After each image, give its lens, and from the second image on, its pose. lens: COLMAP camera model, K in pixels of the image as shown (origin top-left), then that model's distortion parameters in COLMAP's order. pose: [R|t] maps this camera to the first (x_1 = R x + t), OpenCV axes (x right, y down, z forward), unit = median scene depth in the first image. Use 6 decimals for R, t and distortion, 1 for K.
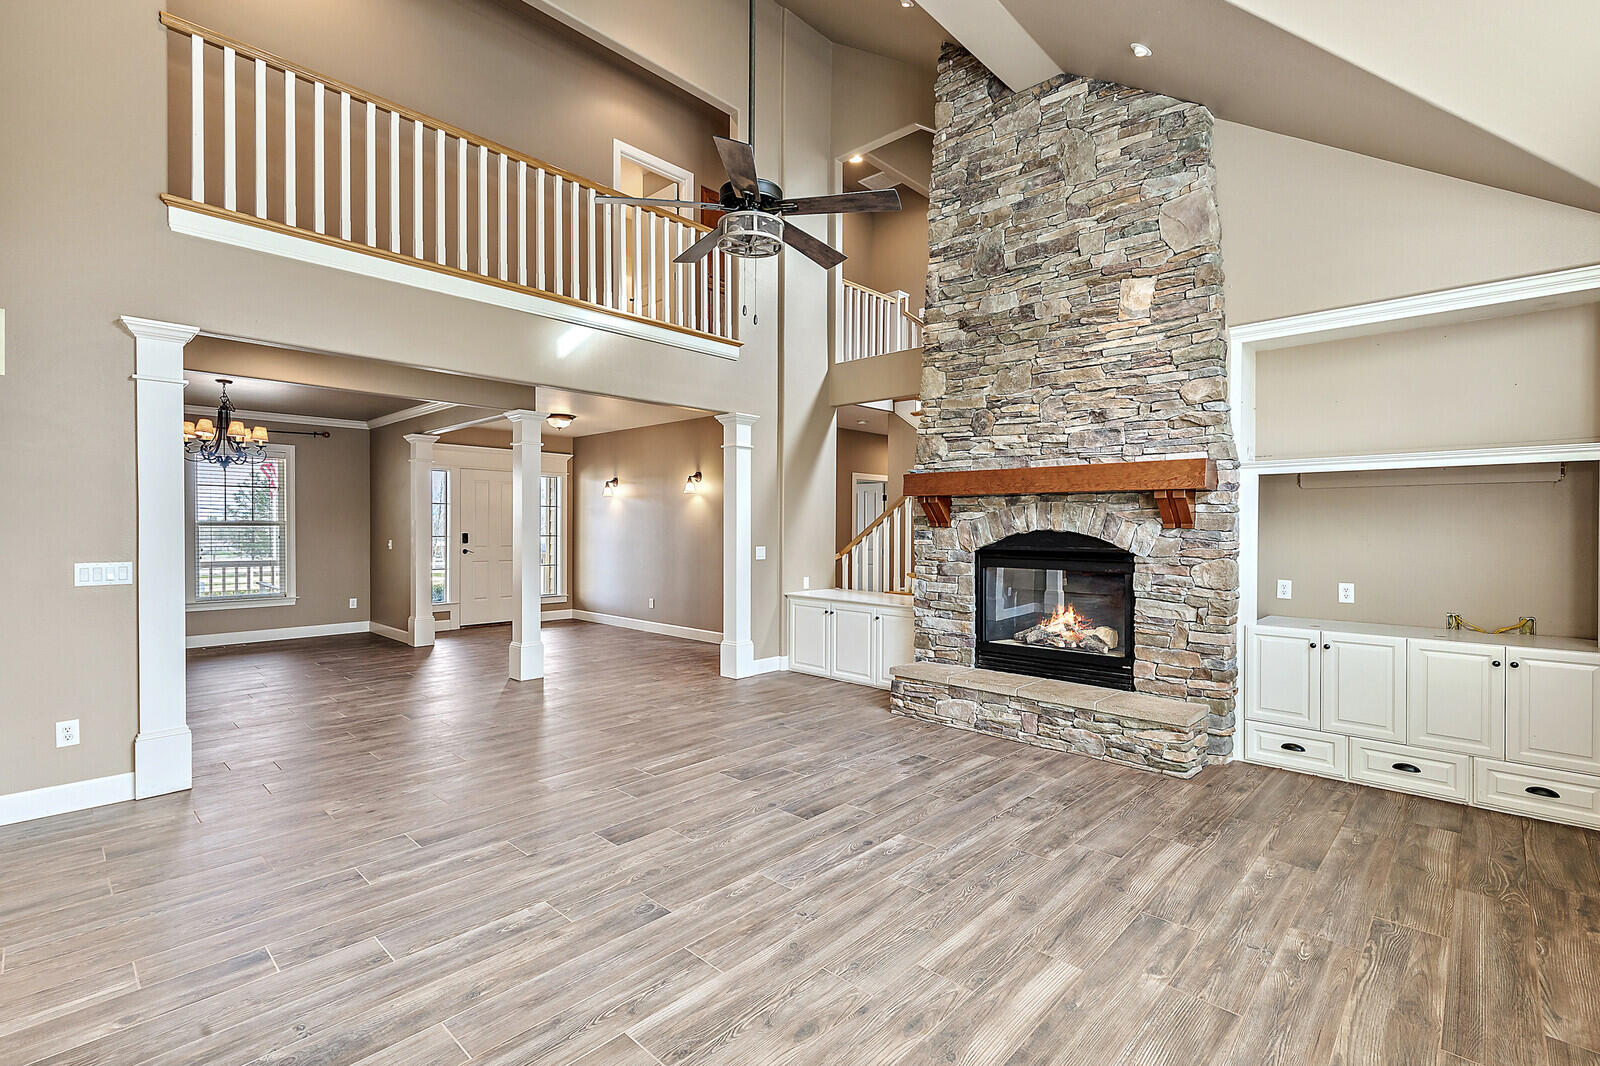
lens RADIAL K [[726.1, 0, 806.7], [0, 726.1, 523.8], [0, 0, 1]] dist [0.006630, -0.002047]
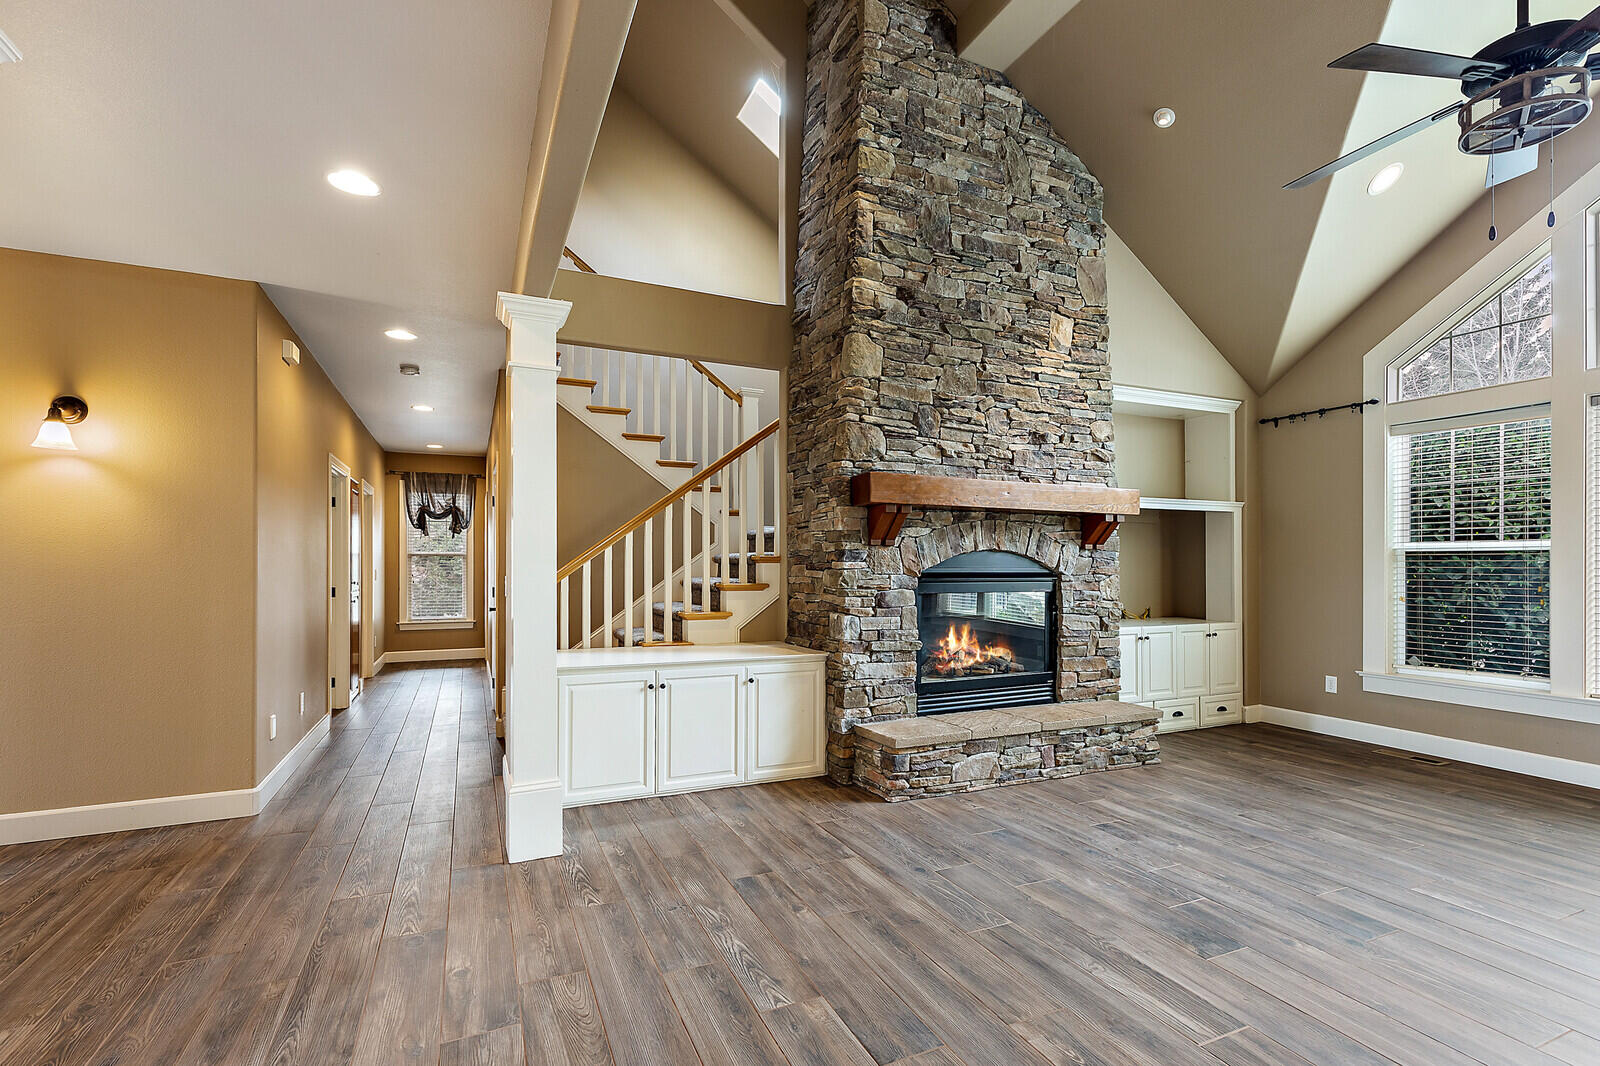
lens RADIAL K [[726.1, 0, 795.0], [0, 726.1, 559.1], [0, 0, 1]] dist [0.006630, -0.002047]
pose [[0.389329, 0.004611, 0.921087, -0.637654], [-0.004882, 0.999984, -0.002943, 0.024571], [-0.921086, -0.003351, 0.389345, 0.883434]]
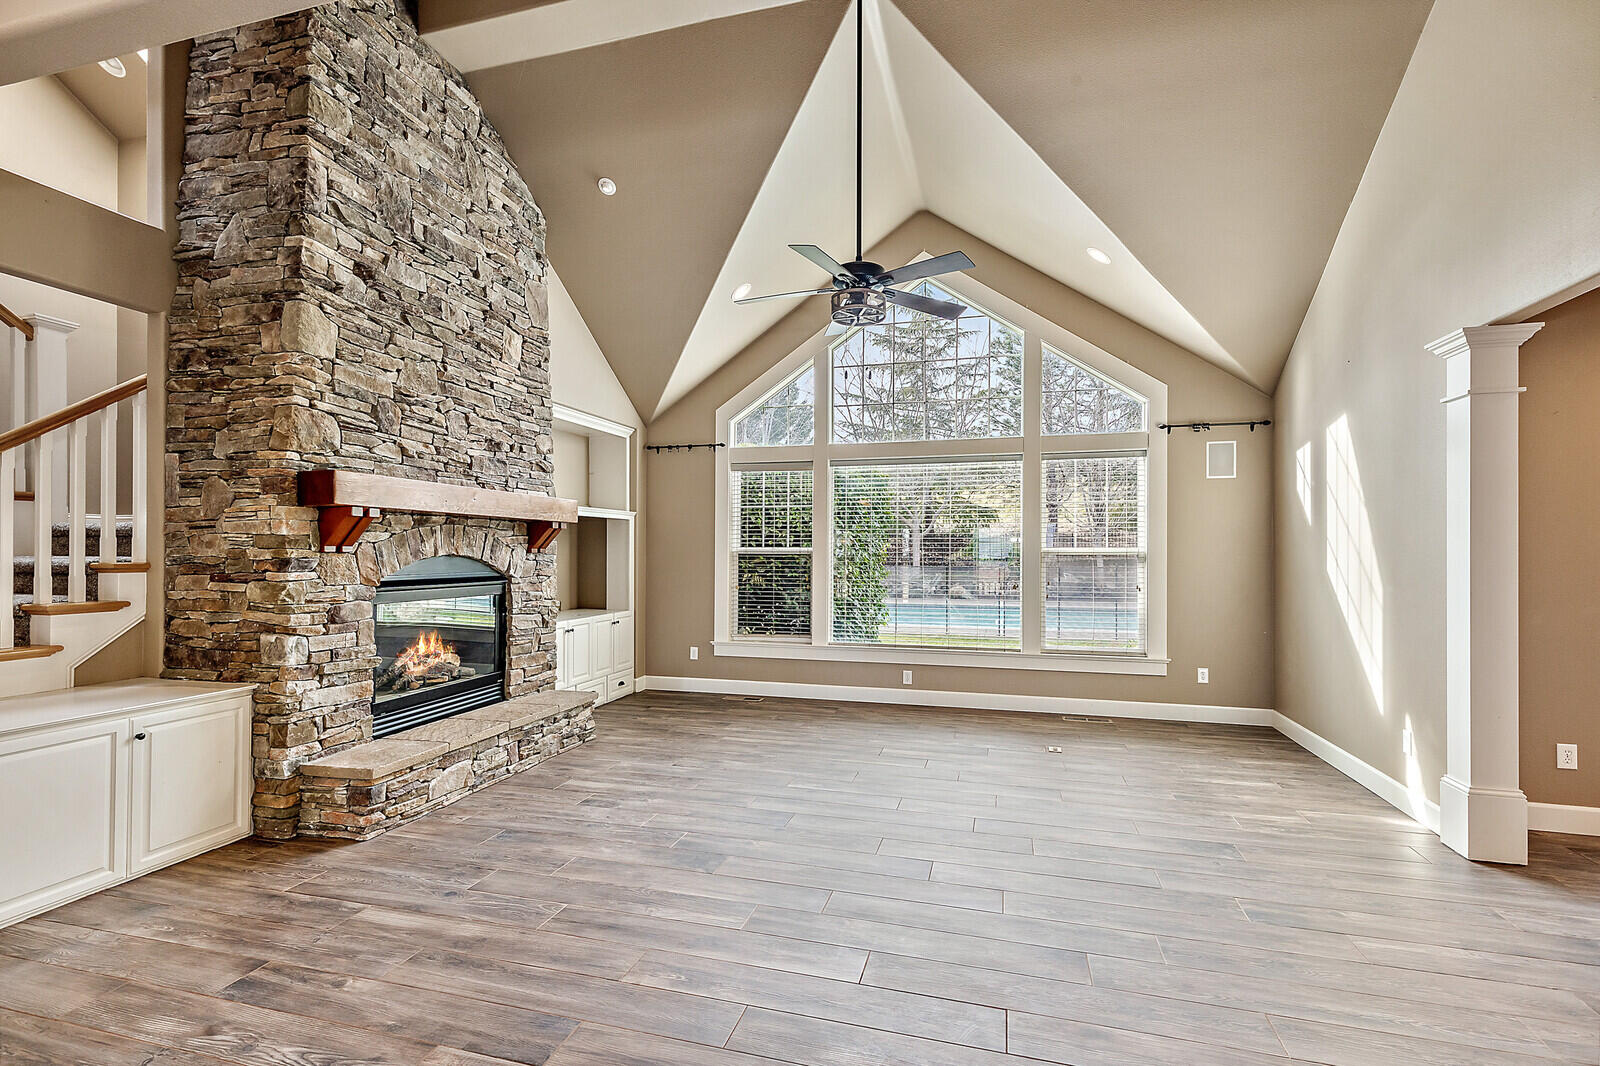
lens RADIAL K [[726.1, 0, 800.2], [0, 726.1, 543.5], [0, 0, 1]] dist [0.006630, -0.002047]
pose [[-0.458269, 0.005780, 0.888795, -0.696467], [-0.007017, 0.999924, -0.010121, 0.000081], [-0.888786, -0.010875, -0.458194, 1.044905]]
